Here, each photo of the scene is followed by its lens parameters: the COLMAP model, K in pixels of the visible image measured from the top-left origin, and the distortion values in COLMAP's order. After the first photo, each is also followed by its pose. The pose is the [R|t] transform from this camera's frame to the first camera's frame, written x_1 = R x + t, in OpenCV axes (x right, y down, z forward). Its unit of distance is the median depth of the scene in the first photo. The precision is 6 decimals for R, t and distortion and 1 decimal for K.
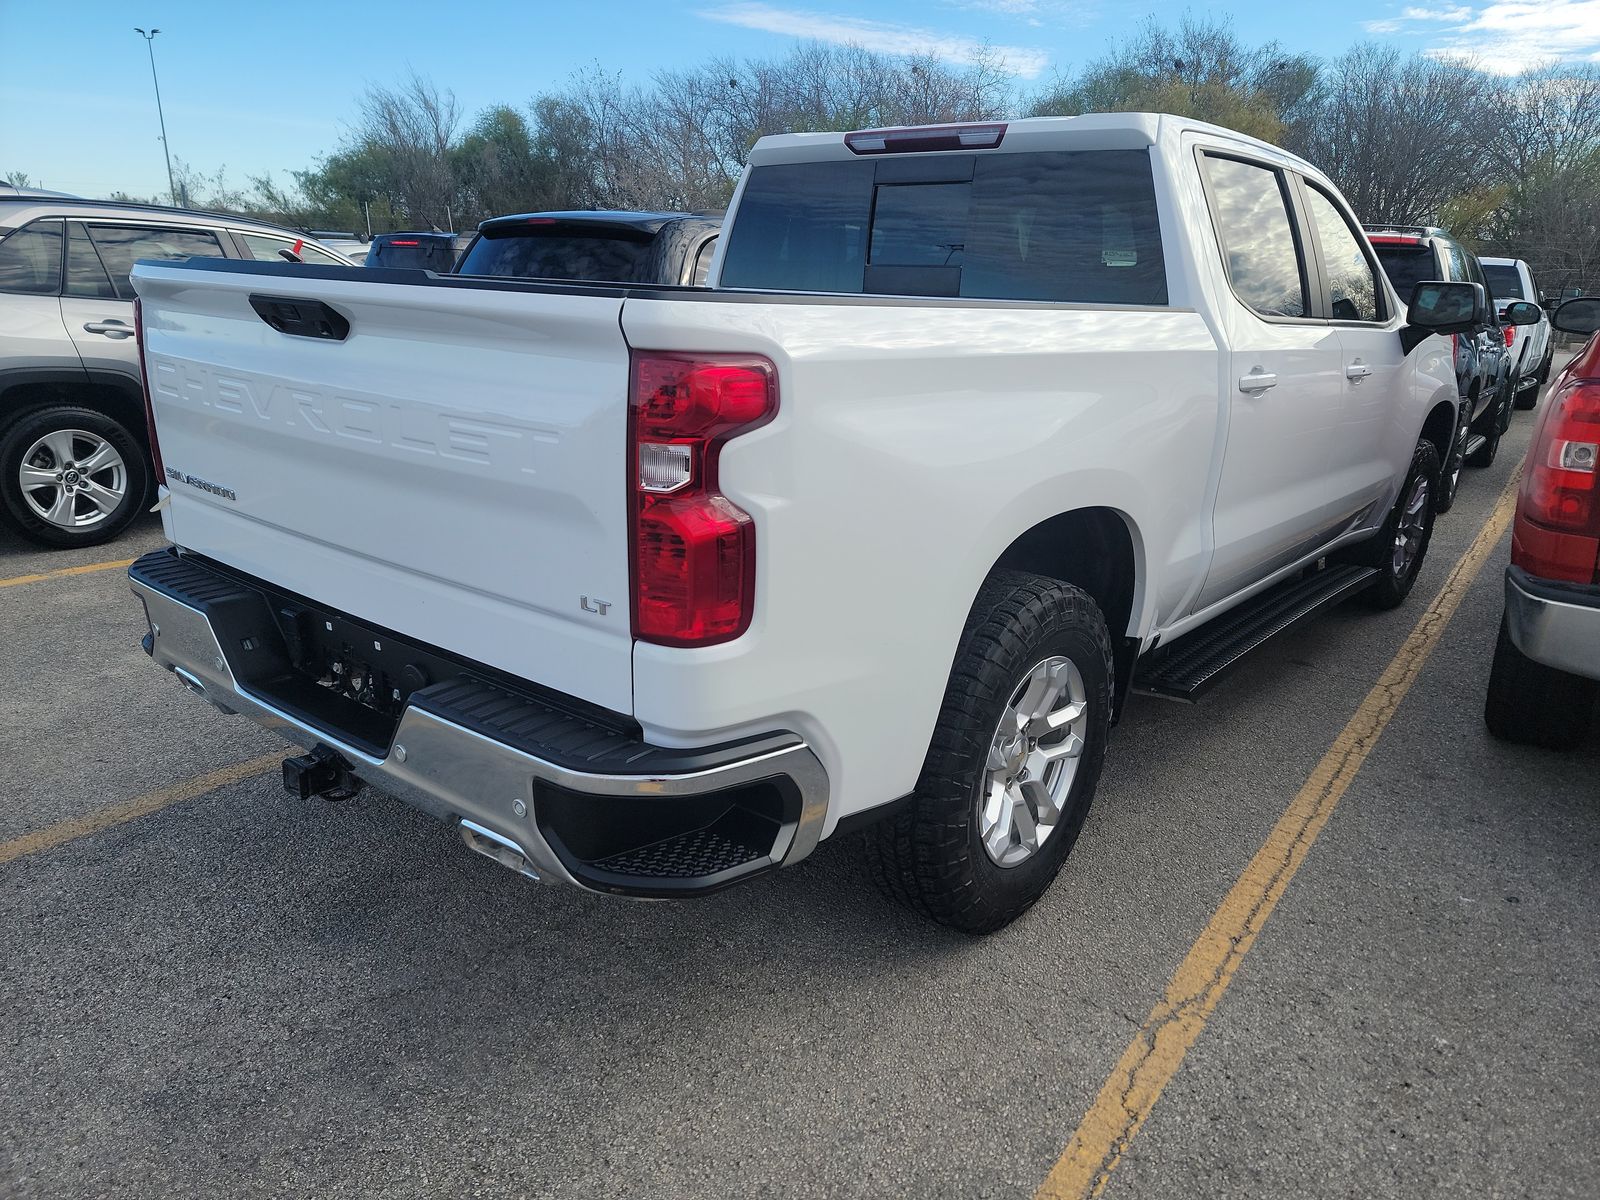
lens RADIAL K [[1145.9, 0, 816.8], [0, 1145.9, 590.3], [0, 0, 1]] dist [0.076515, -0.067875]
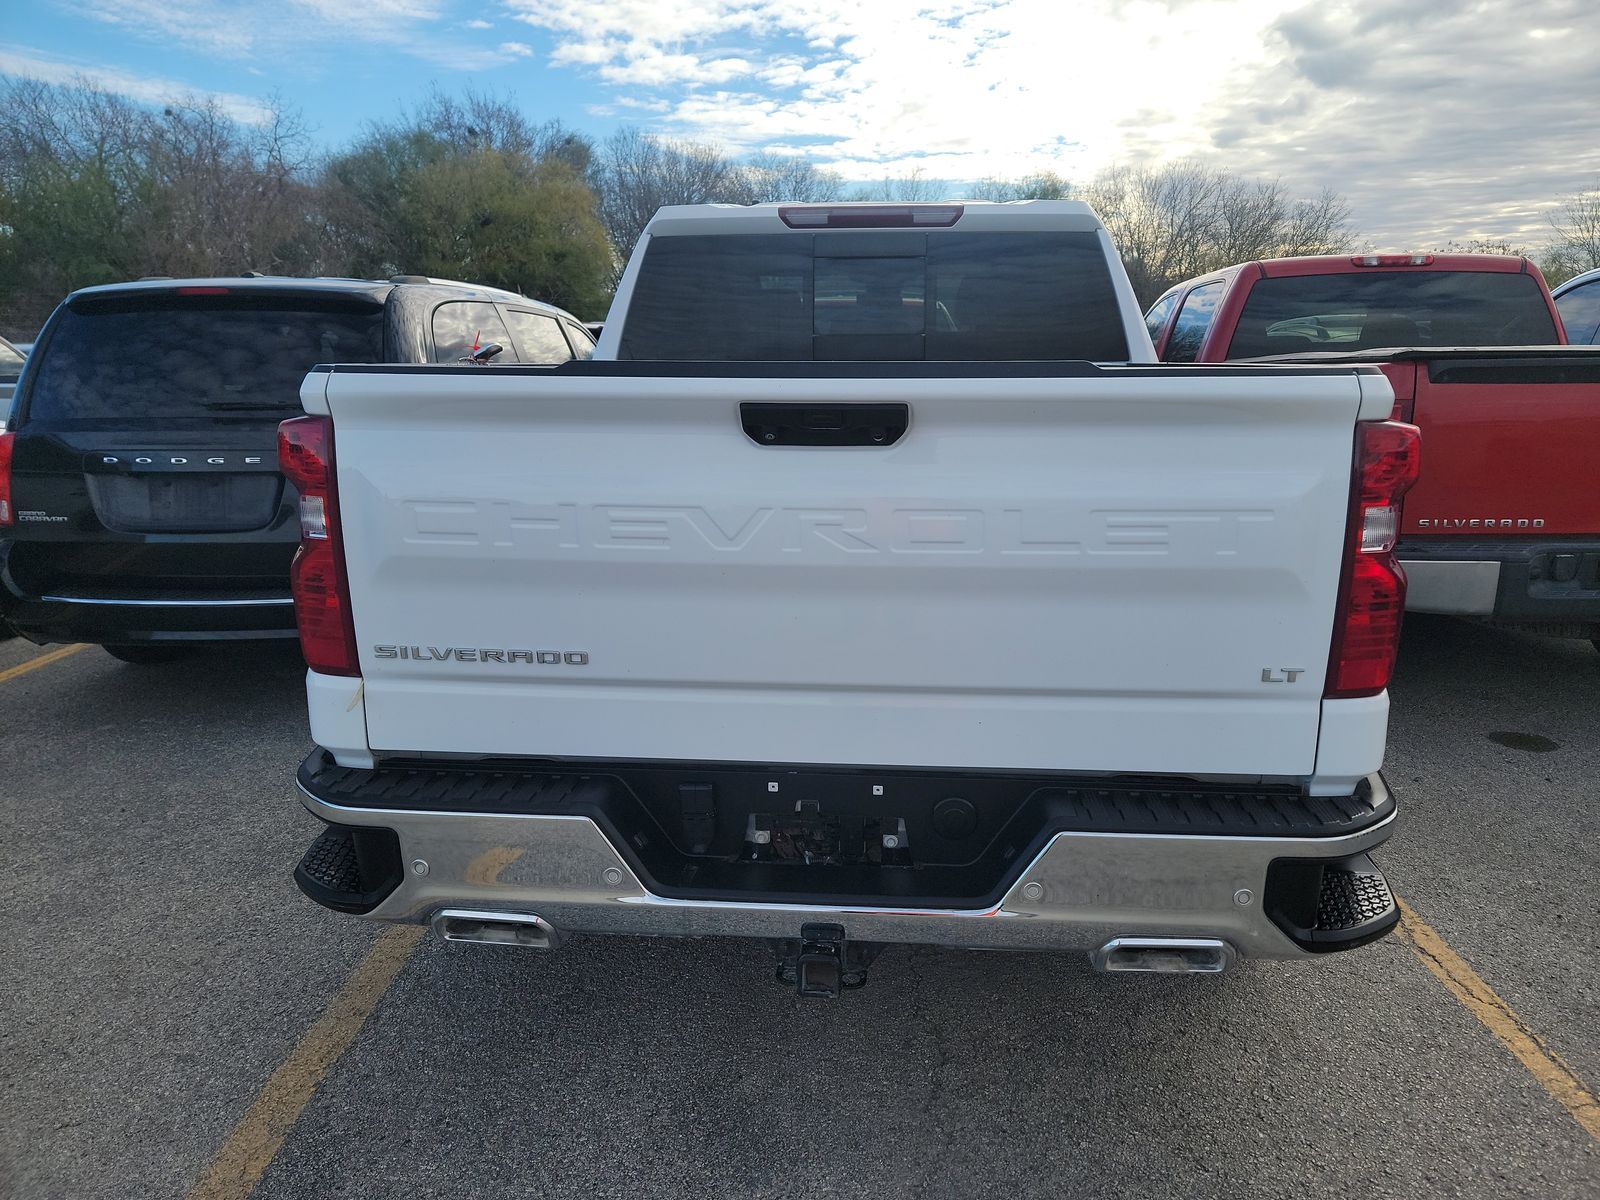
lens RADIAL K [[1145.9, 0, 816.8], [0, 1145.9, 590.3], [0, 0, 1]] dist [0.076515, -0.067875]
pose [[0.817002, -0.154023, 0.555684, -0.372844], [0.180006, 0.983633, 0.007986, -0.048900], [-0.547819, 0.093502, 0.831355, 0.126521]]
